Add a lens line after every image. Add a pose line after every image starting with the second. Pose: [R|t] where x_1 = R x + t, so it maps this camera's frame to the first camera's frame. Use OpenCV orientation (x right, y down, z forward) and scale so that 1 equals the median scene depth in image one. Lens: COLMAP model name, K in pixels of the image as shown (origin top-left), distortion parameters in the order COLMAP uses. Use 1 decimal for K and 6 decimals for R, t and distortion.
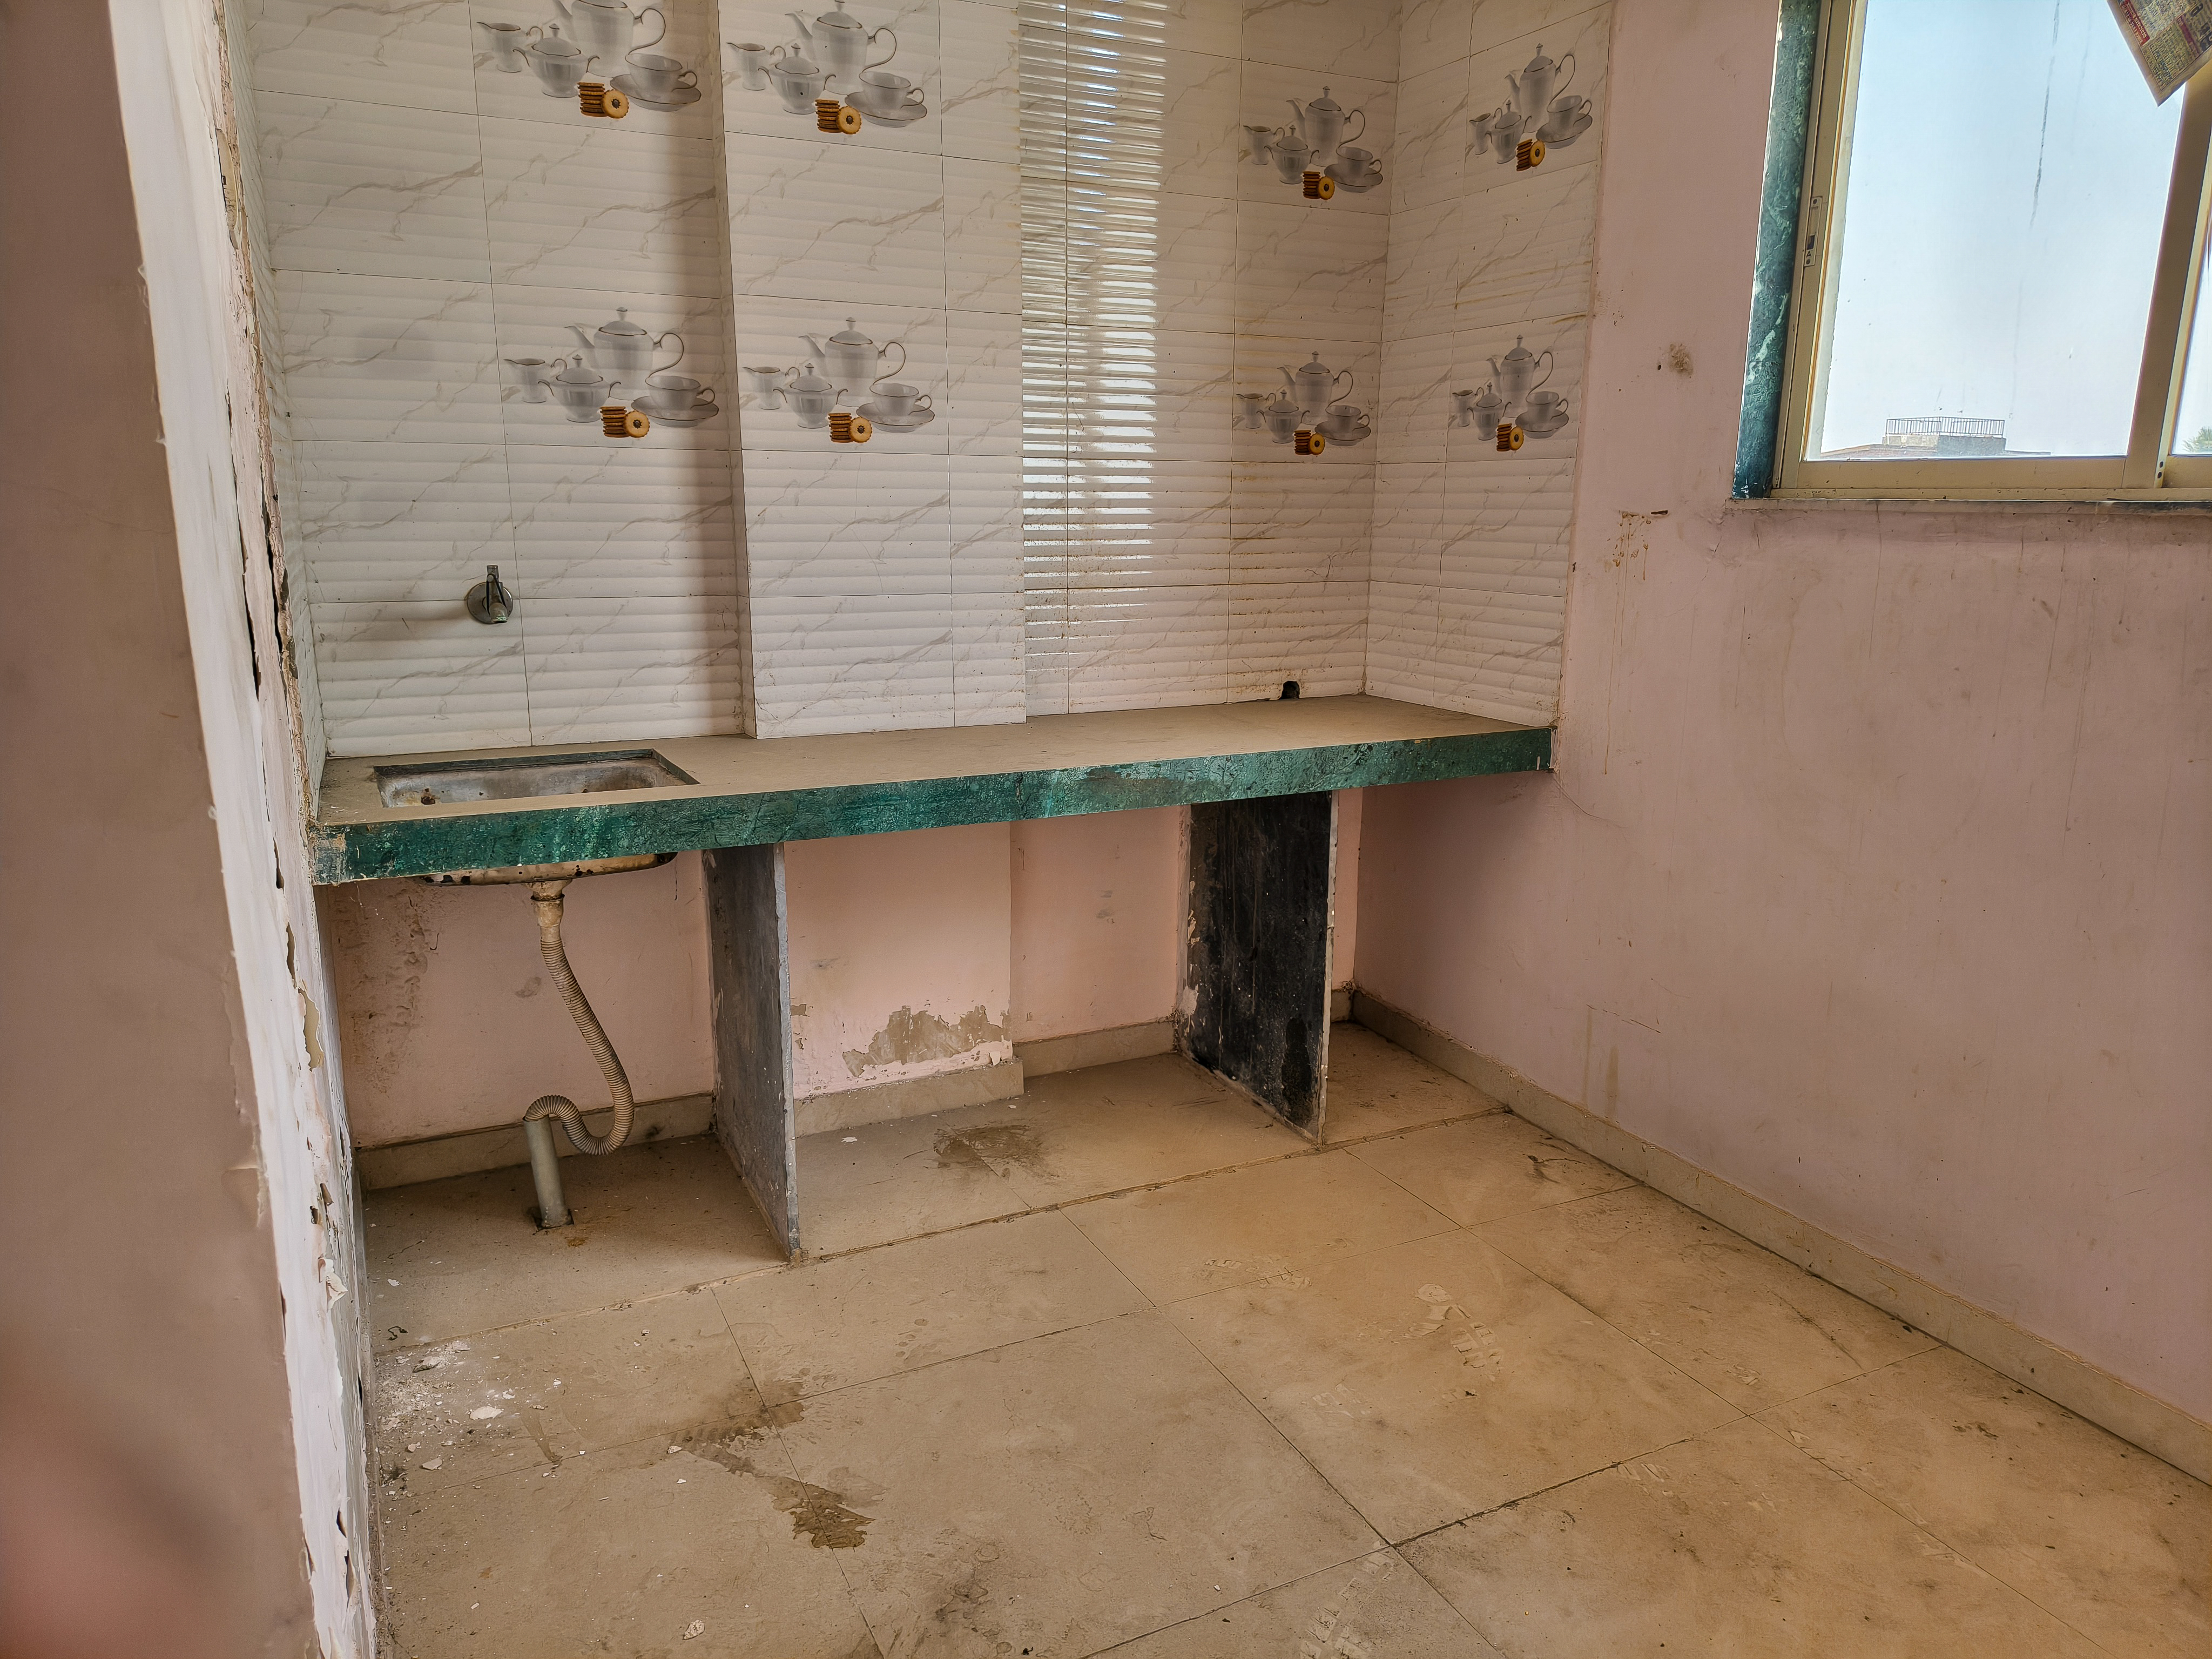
lens RADIAL K [[1519.8, 0, 1127.8], [0, 1519.8, 847.6], [0, 0, 1]] dist [0.045465, -0.052957]
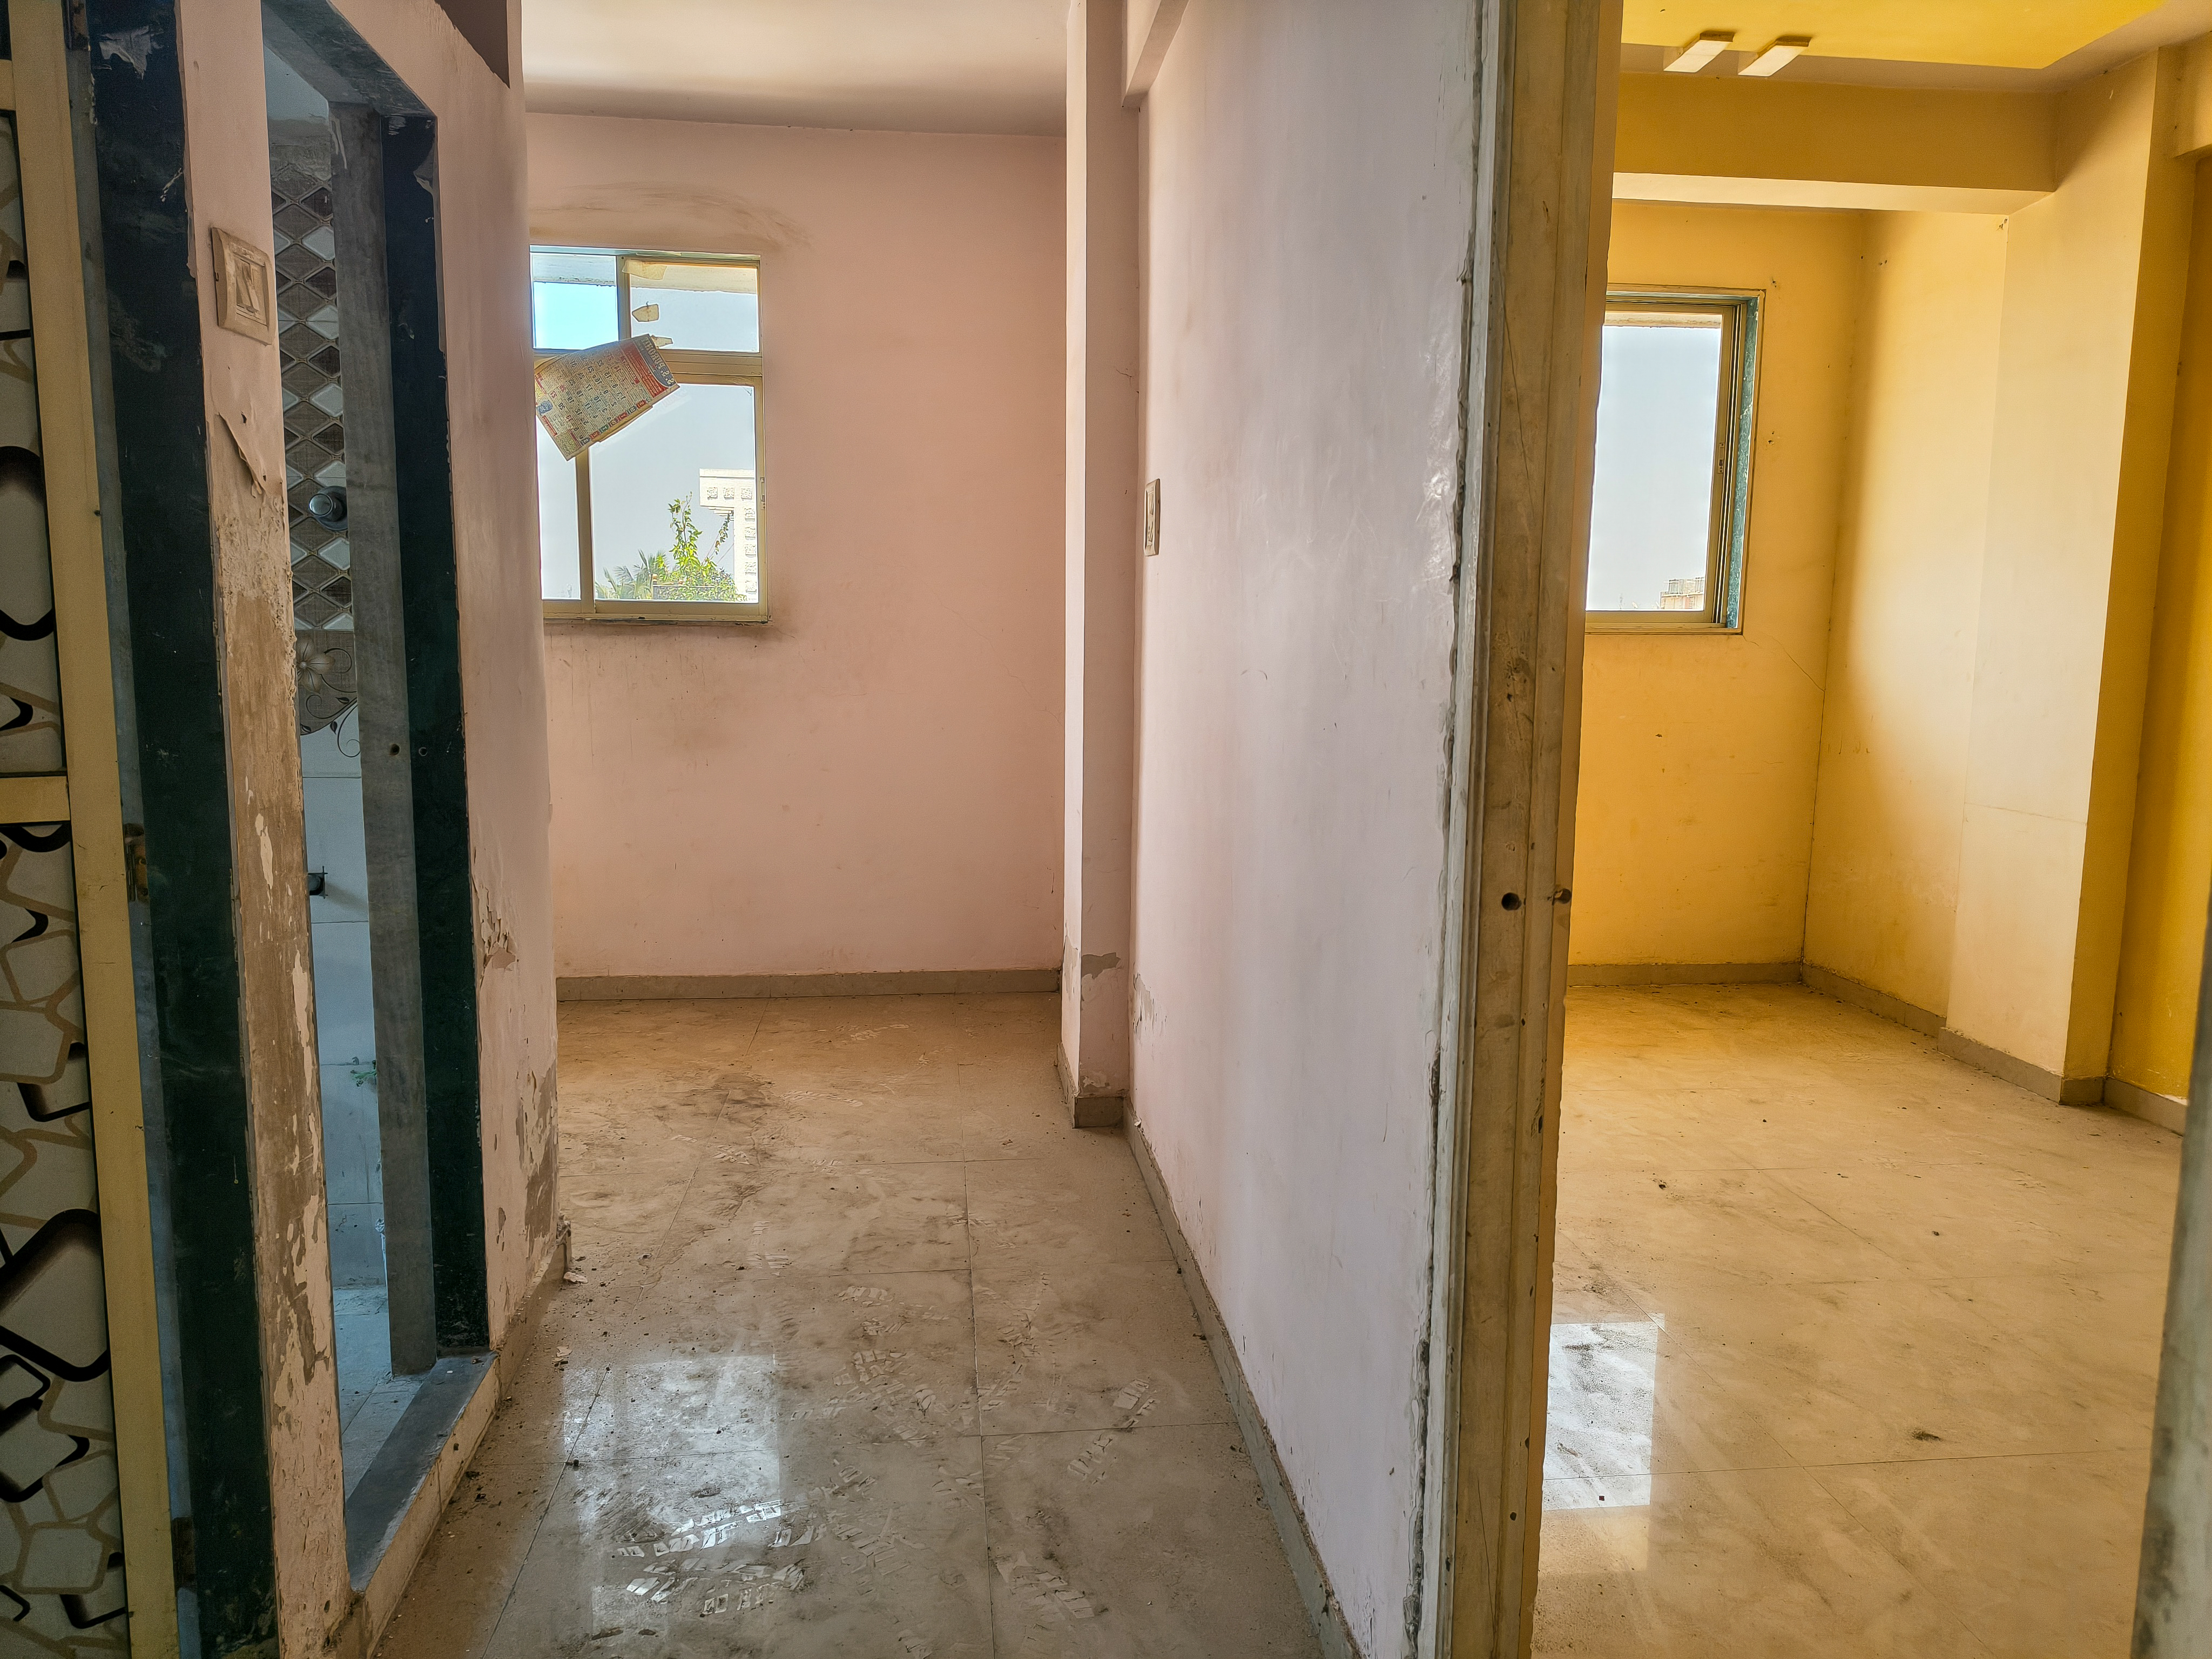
lens RADIAL K [[1519.8, 0, 1114.3], [0, 1519.8, 822.0], [0, 0, 1]] dist [0.045465, -0.052957]
pose [[0.339006, -0.123629, 0.932626, -0.996964], [0.203759, 0.977446, 0.055505, 0.092779], [-0.918454, 0.171214, 0.356551, -0.425584]]
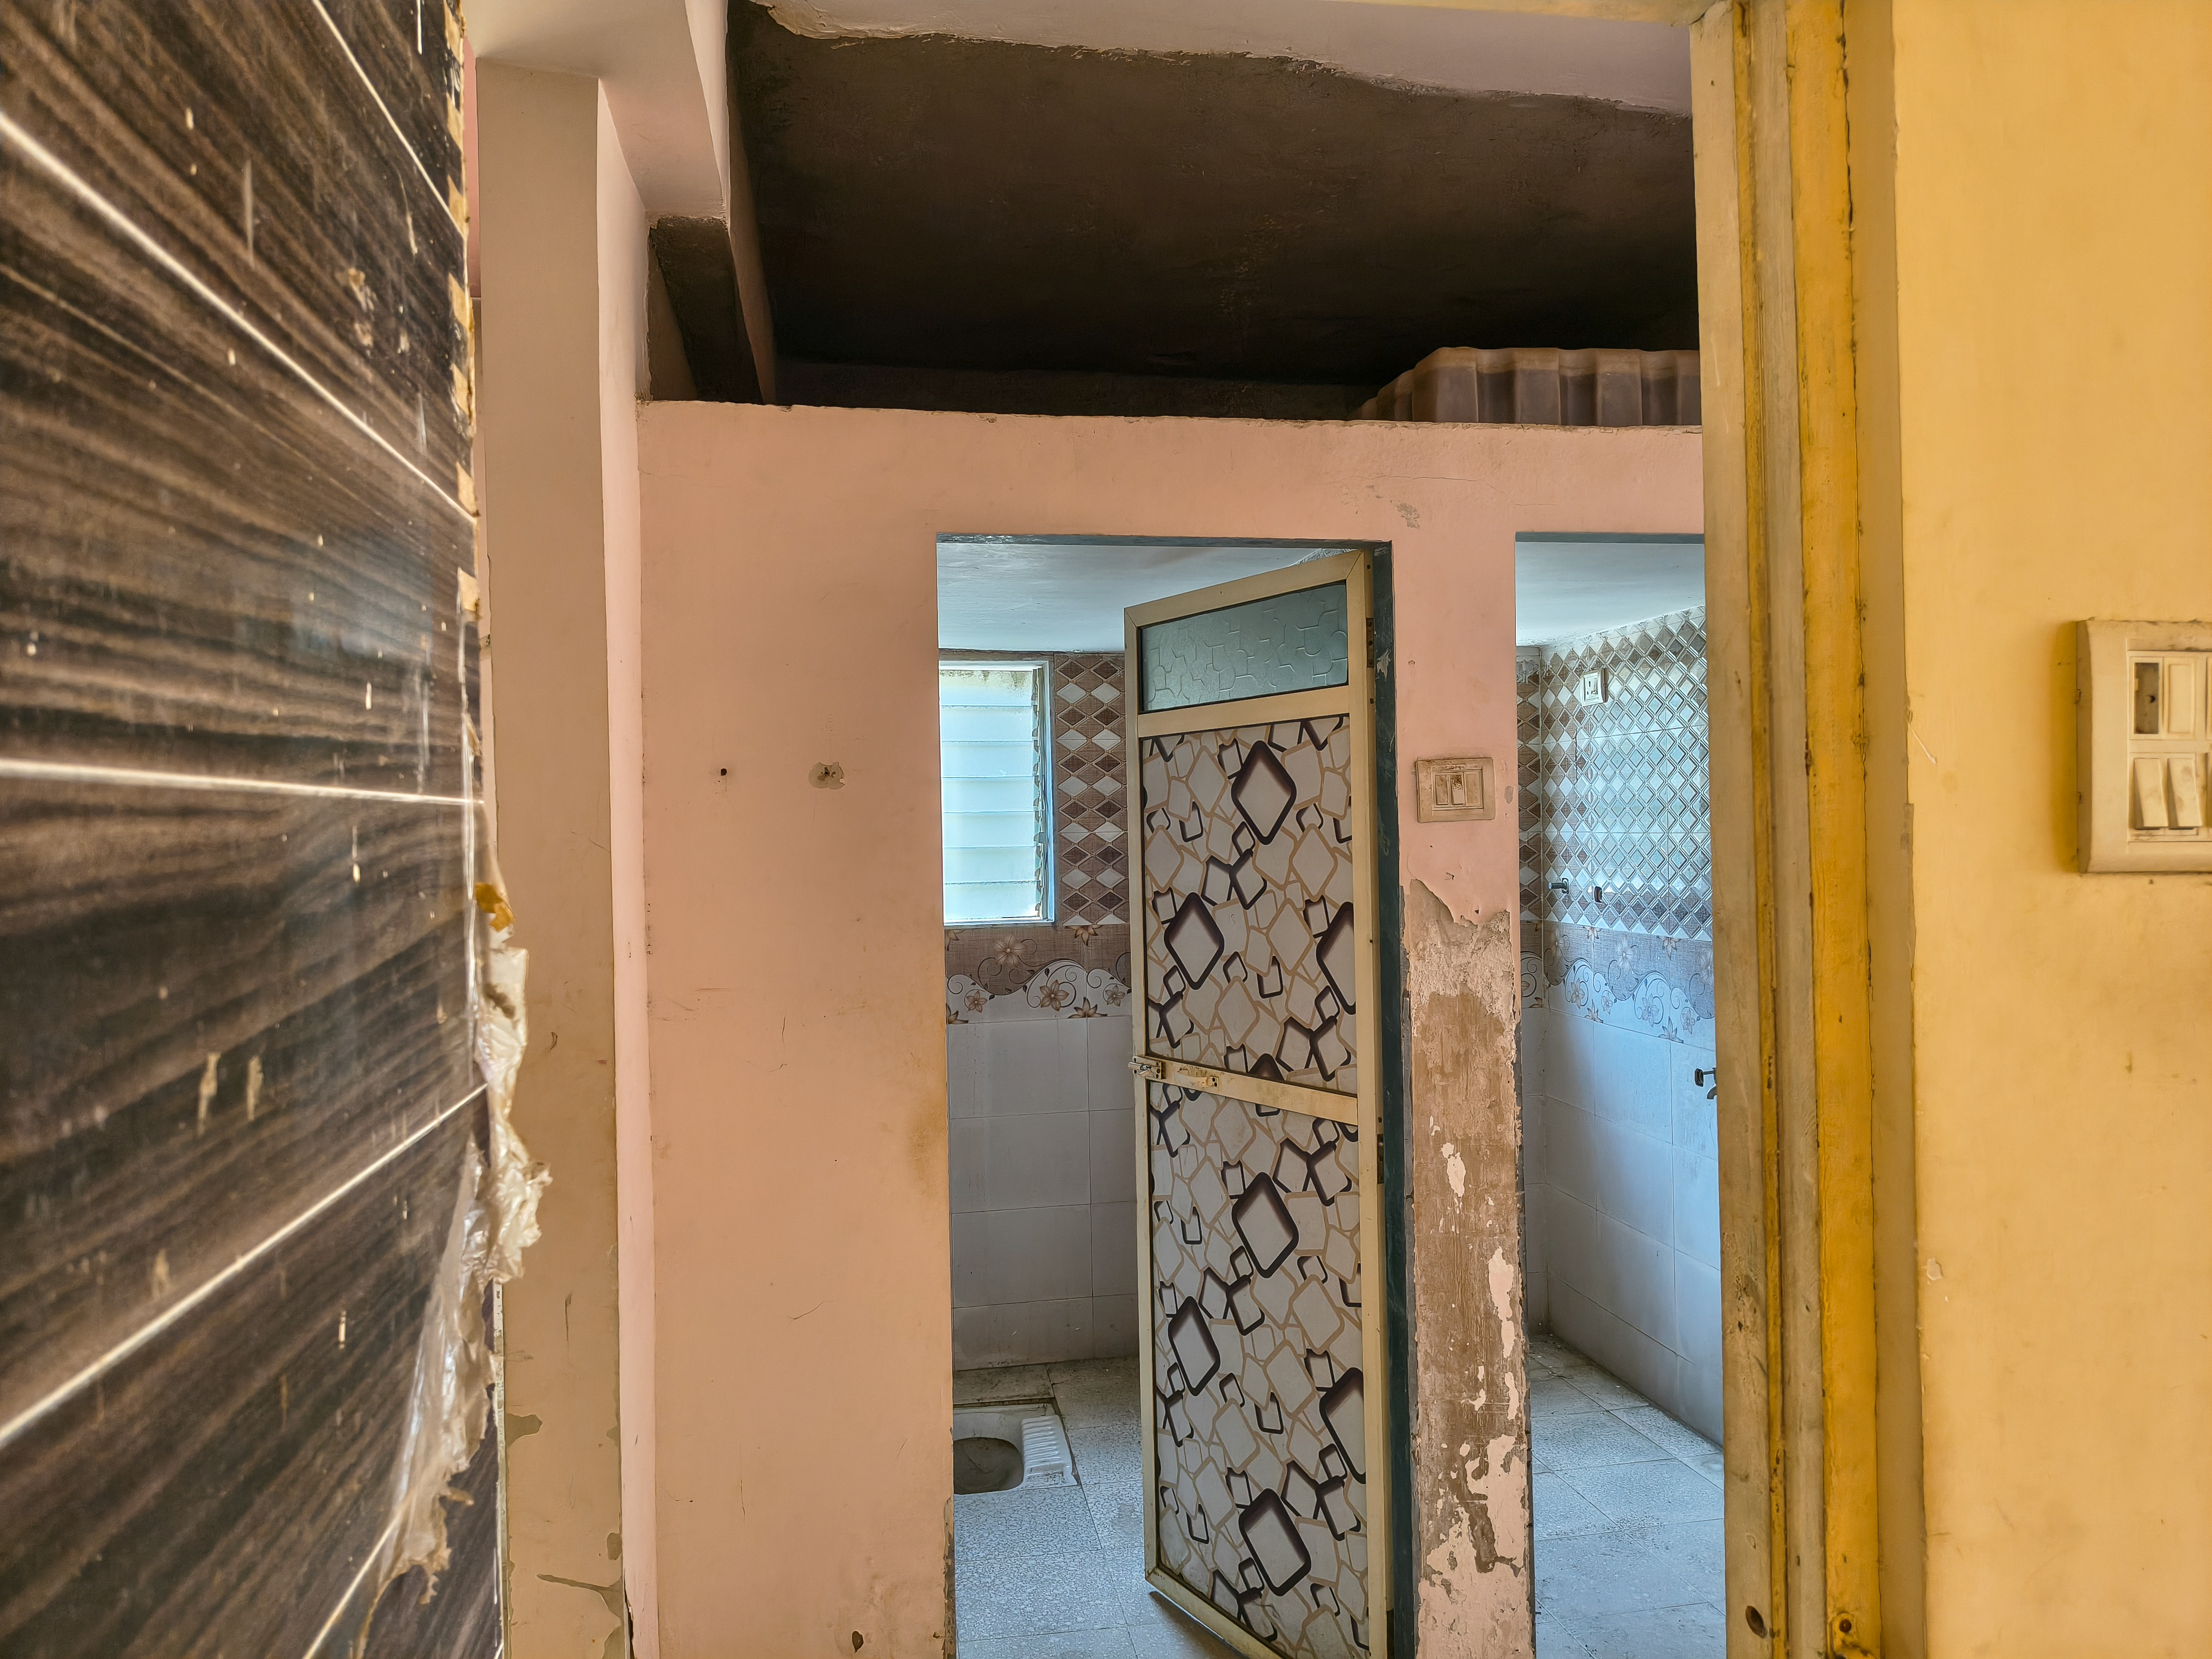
lens RADIAL K [[1519.8, 0, 1092.9], [0, 1519.8, 834.8], [0, 0, 1]] dist [0.045465, -0.052957]
pose [[0.956037, -0.027120, -0.291989, -0.519228], [-0.037072, 0.976548, -0.212084, 0.075981], [0.290893, 0.213585, 0.932611, -0.780997]]
